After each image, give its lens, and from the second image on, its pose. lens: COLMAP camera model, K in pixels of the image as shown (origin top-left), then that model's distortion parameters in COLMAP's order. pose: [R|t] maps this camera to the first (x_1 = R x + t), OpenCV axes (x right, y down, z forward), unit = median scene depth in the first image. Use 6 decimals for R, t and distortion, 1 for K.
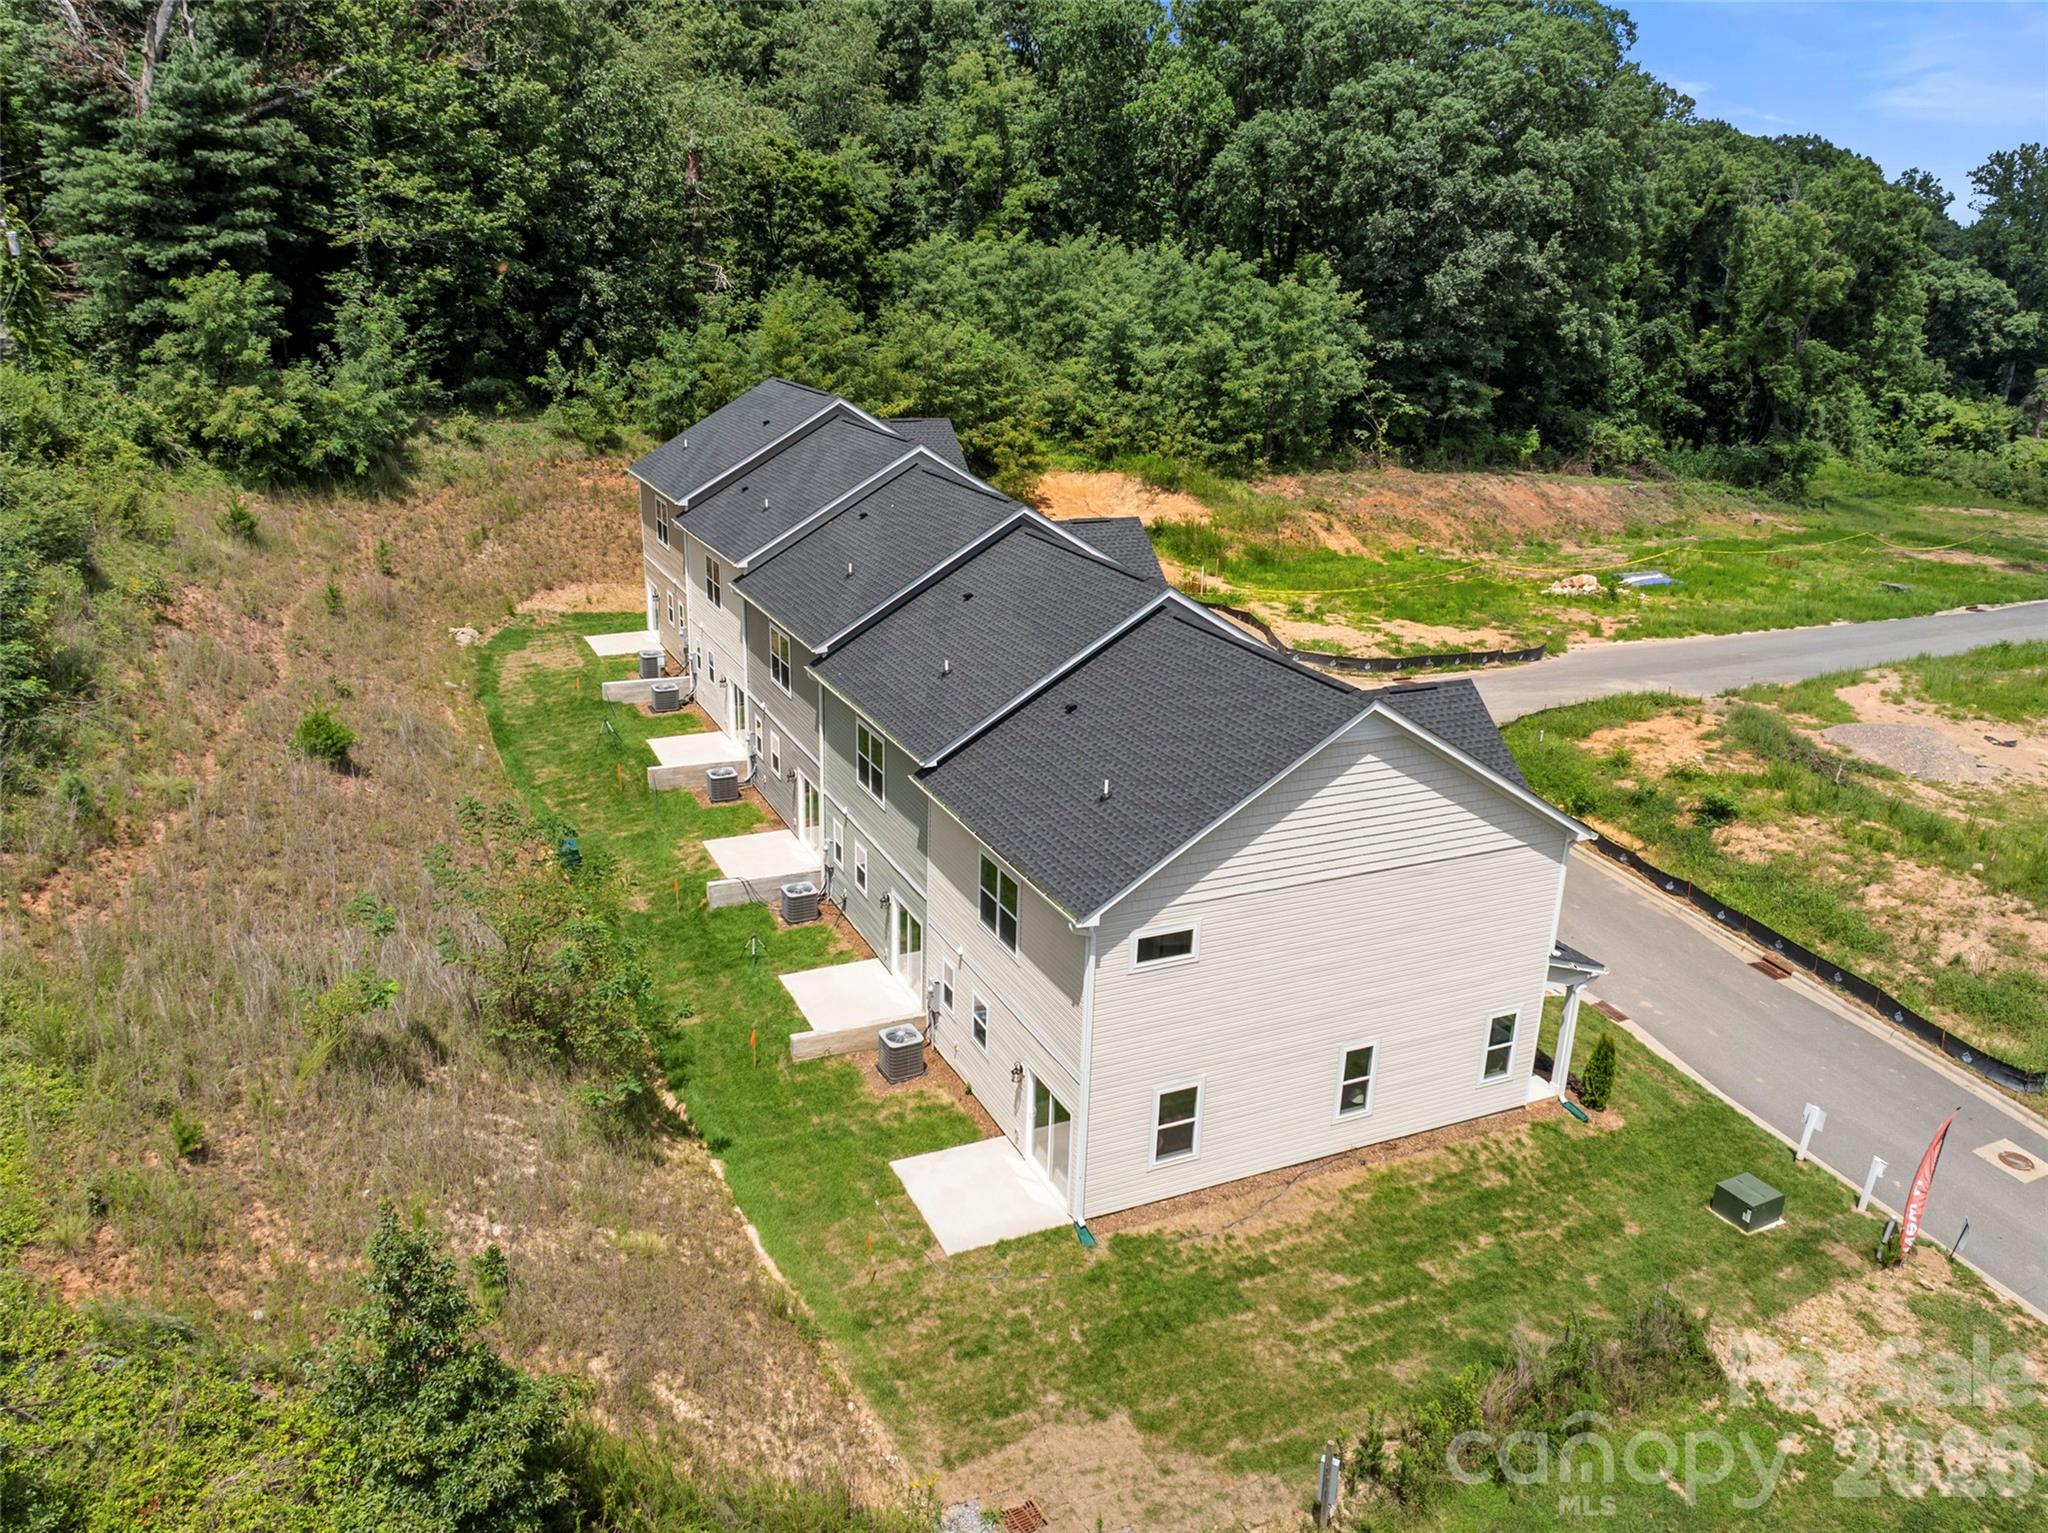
lens RADIAL K [[1516.9, 0, 1024.0], [0, 1516.9, 766.5], [0, 0, 1]] dist [-0.041886, -0.001211]
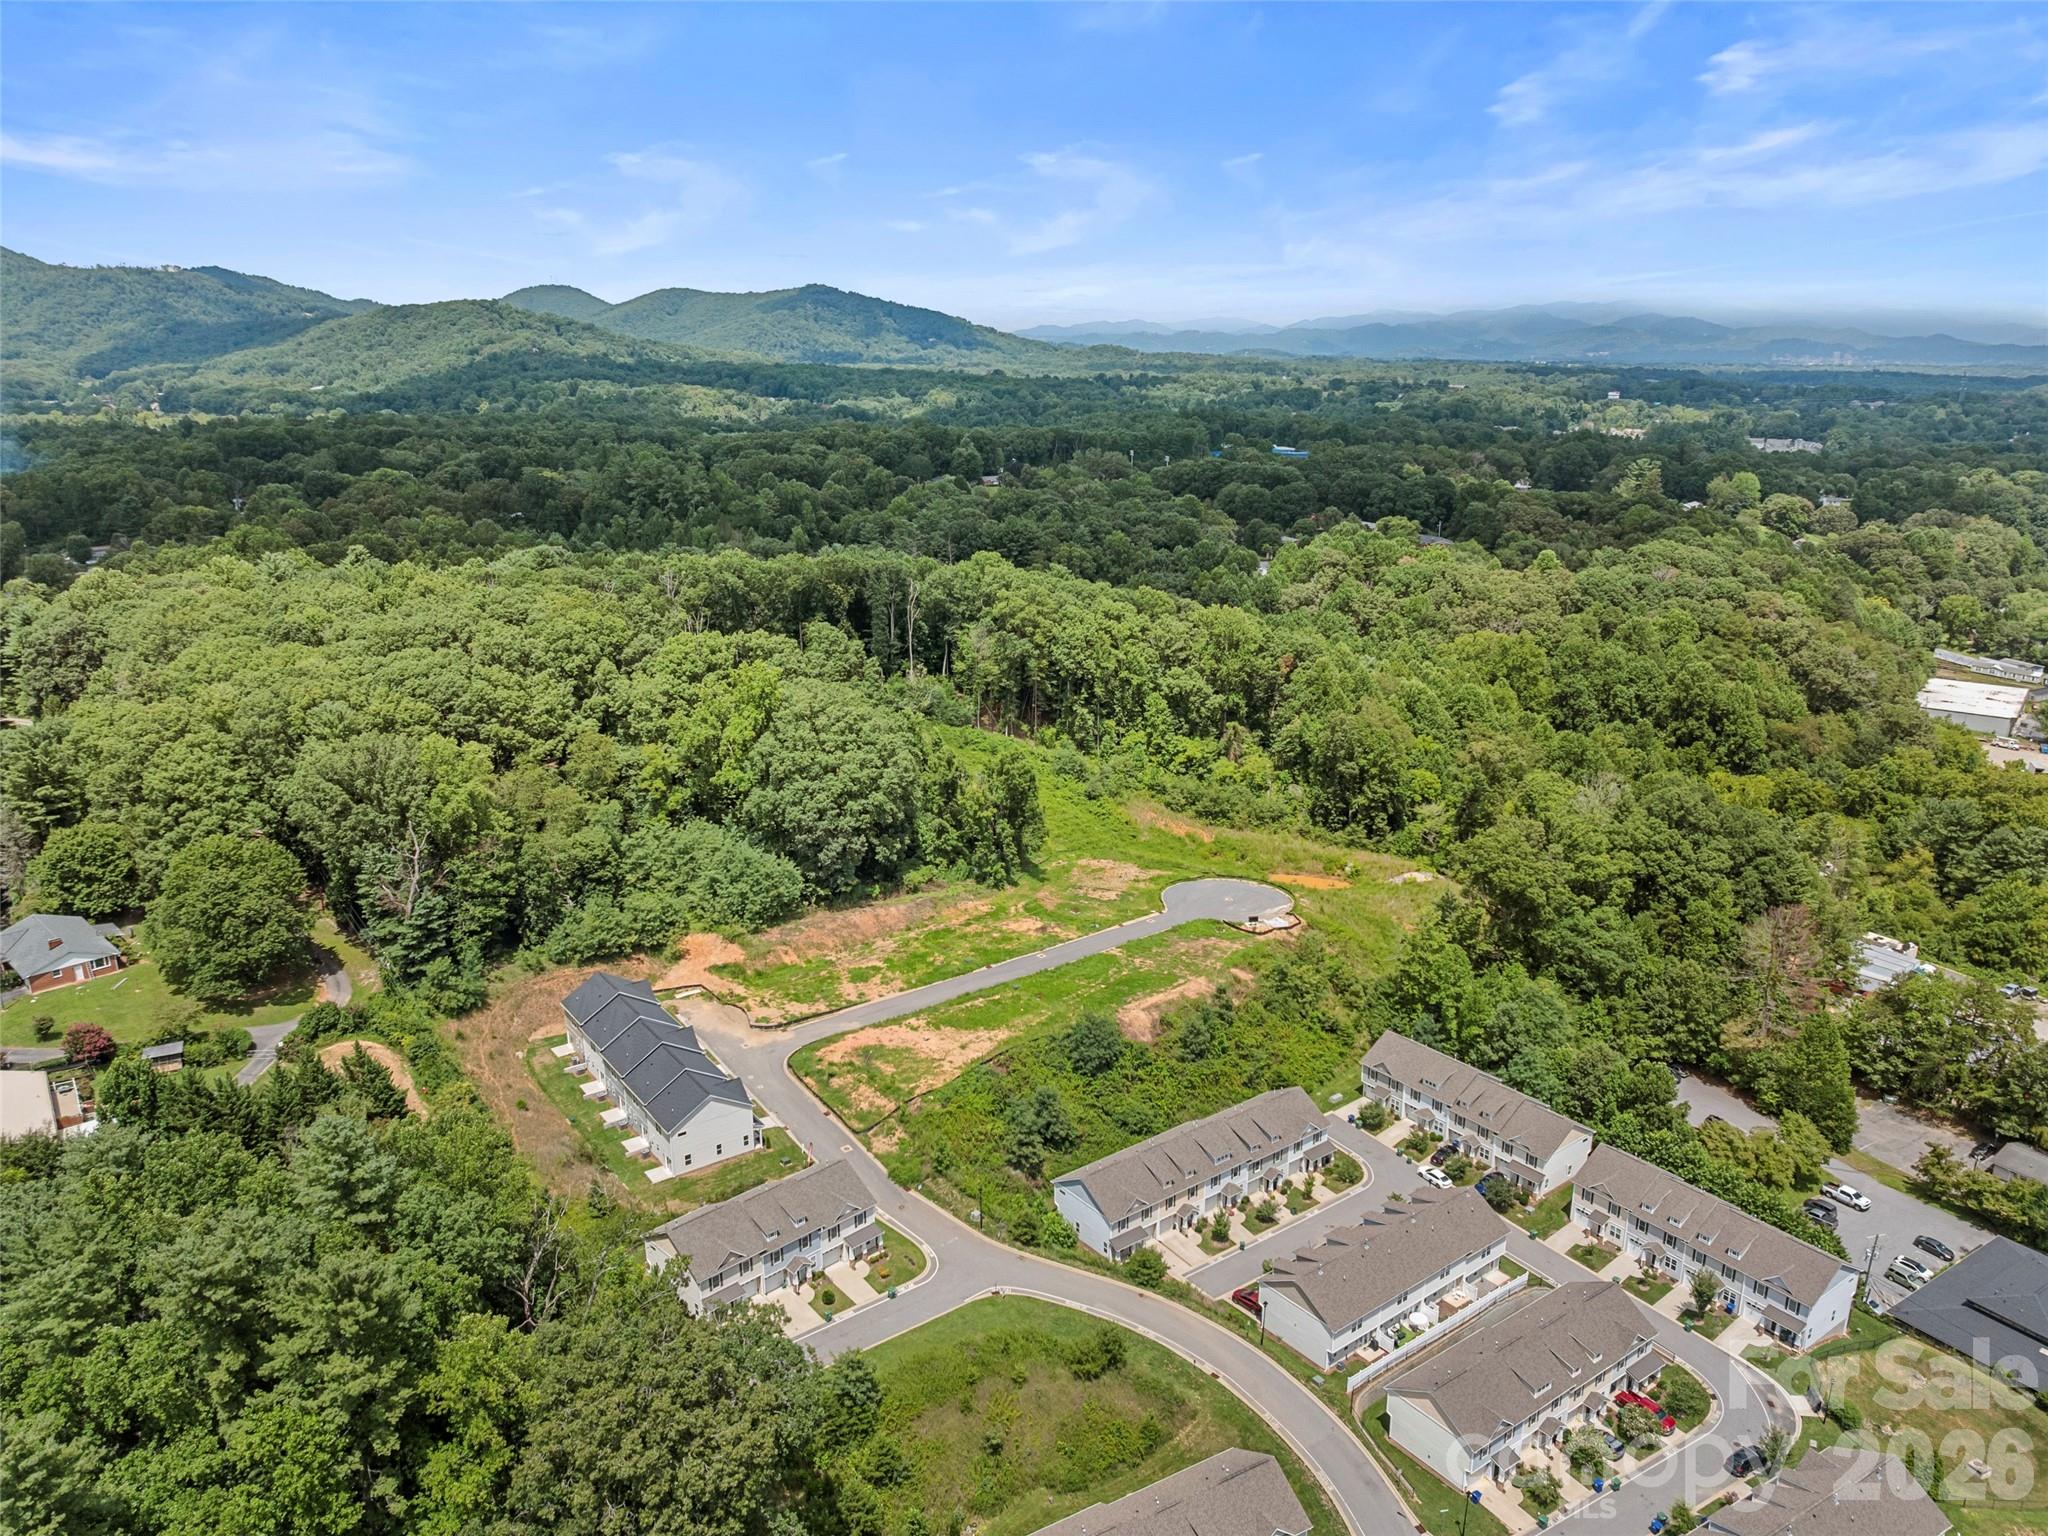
lens RADIAL K [[1470.2, 0, 1024.0], [0, 1470.2, 768.0], [0, 0, 1]] dist [-0.037366, -0.006985]
pose [[0.982428, -0.089554, 0.163755, 0.316150], [0.096189, 0.994815, -0.033036, -0.541168], [-0.159948, 0.048207, 0.985948, -2.731302]]
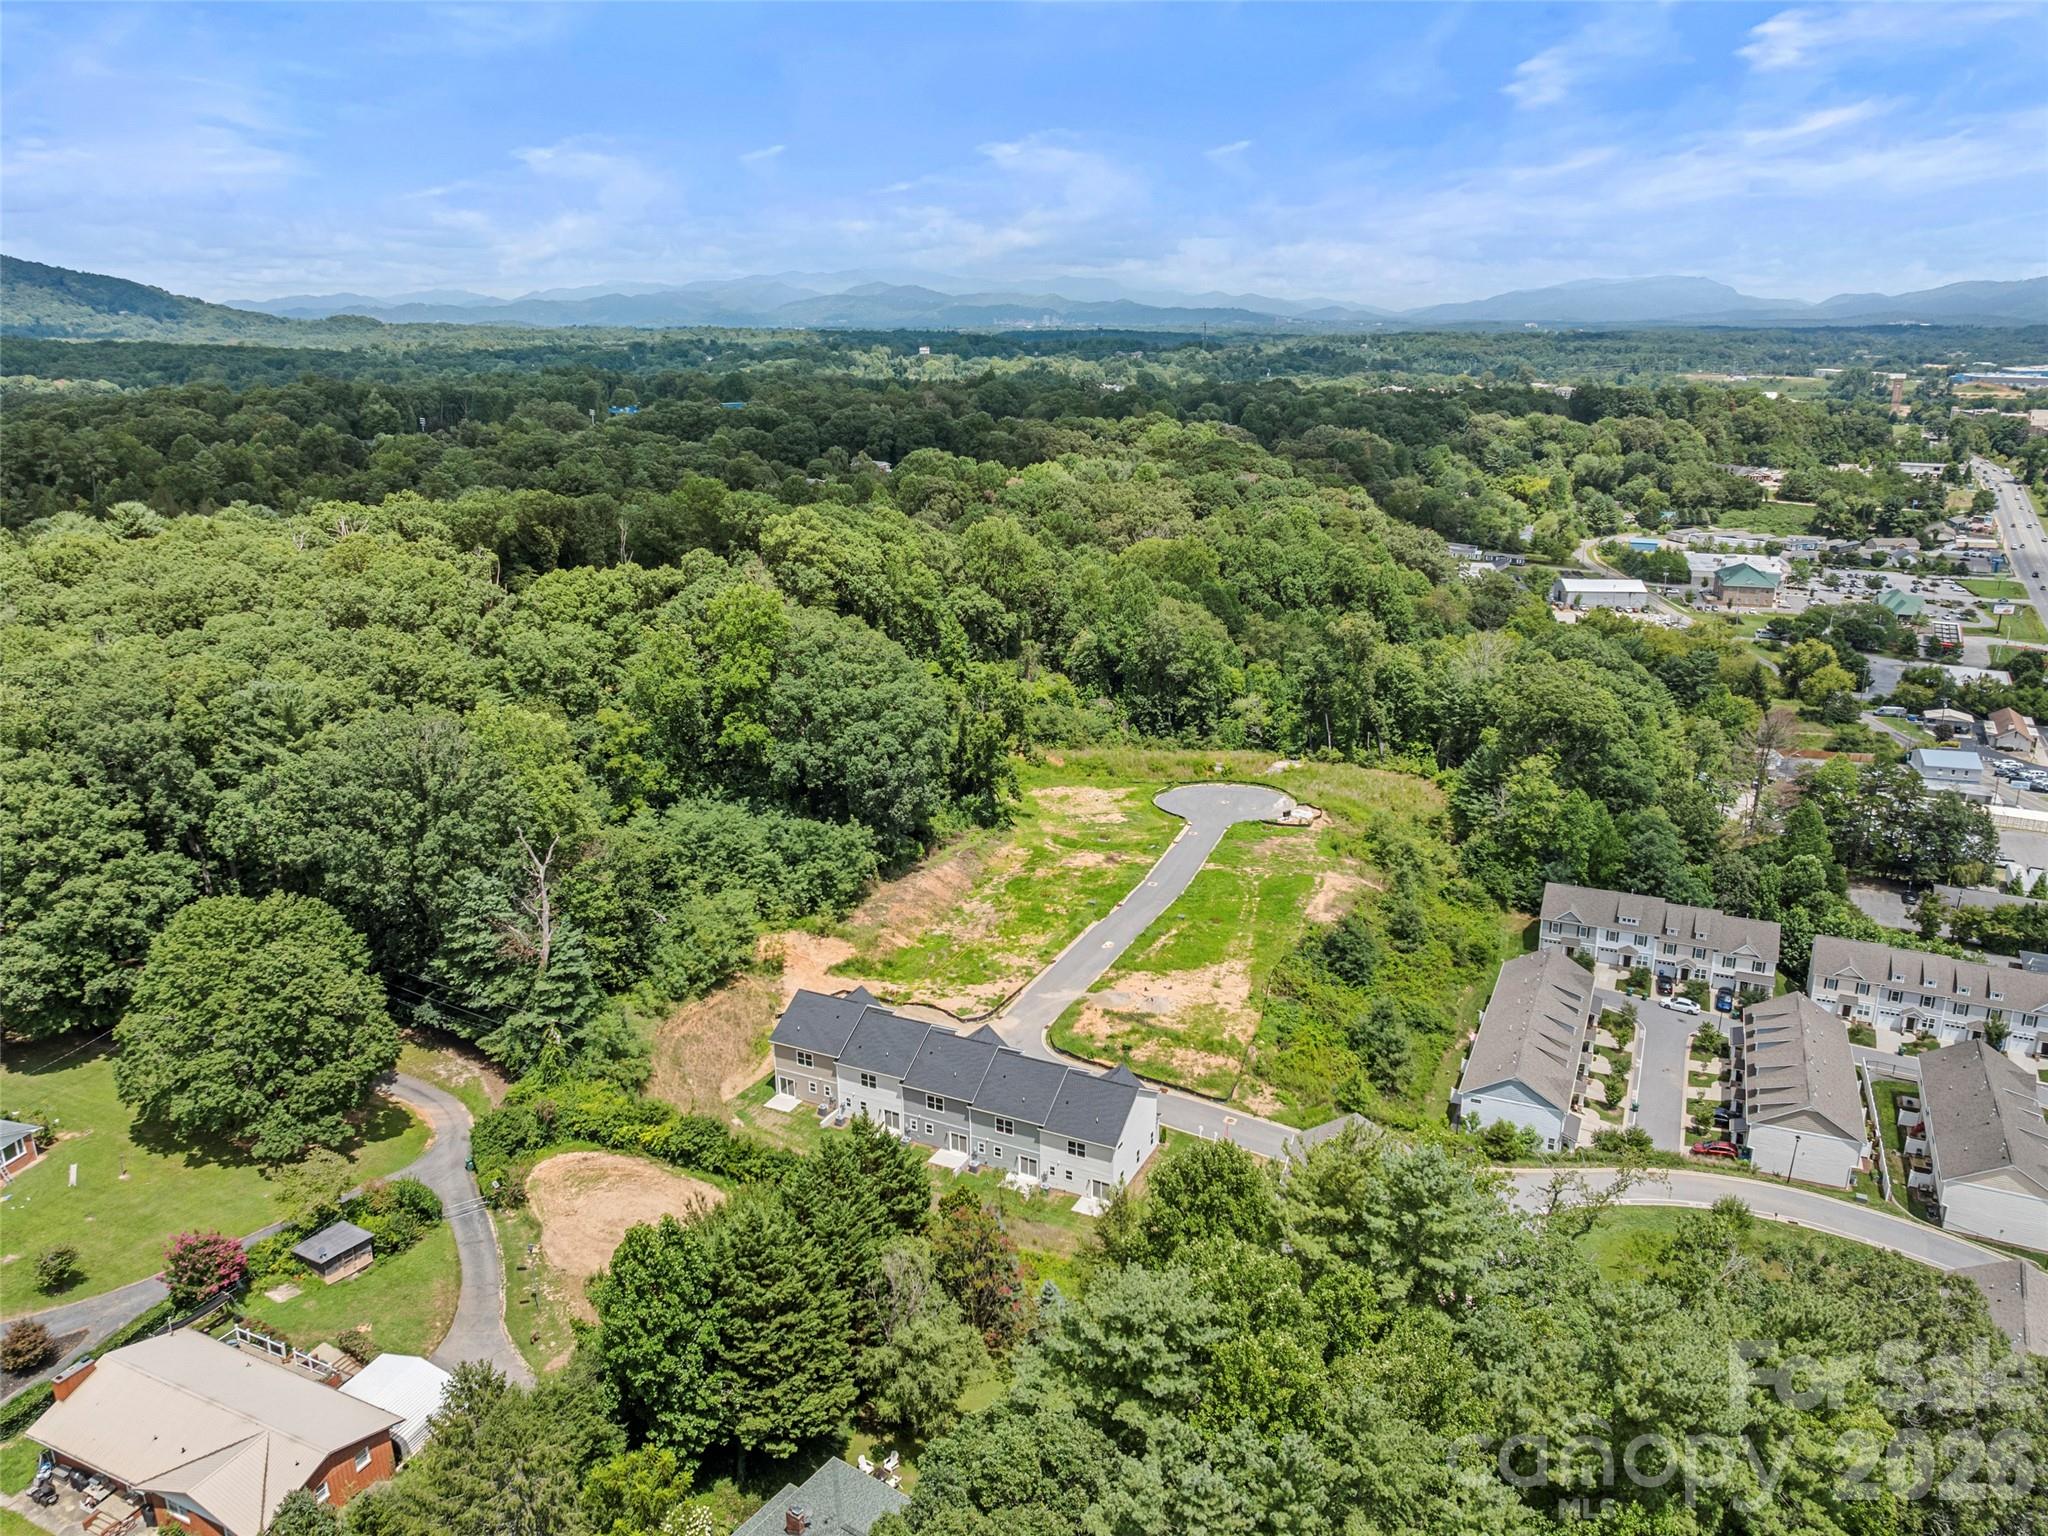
lens RADIAL K [[1470.2, 0, 1024.0], [0, 1470.2, 768.0], [0, 0, 1]] dist [-0.037366, -0.006985]
pose [[0.772634, -0.222356, 0.594638, -1.360881], [0.231173, 0.970891, 0.062679, -0.730060], [-0.591266, 0.089036, 0.801547, -1.410213]]
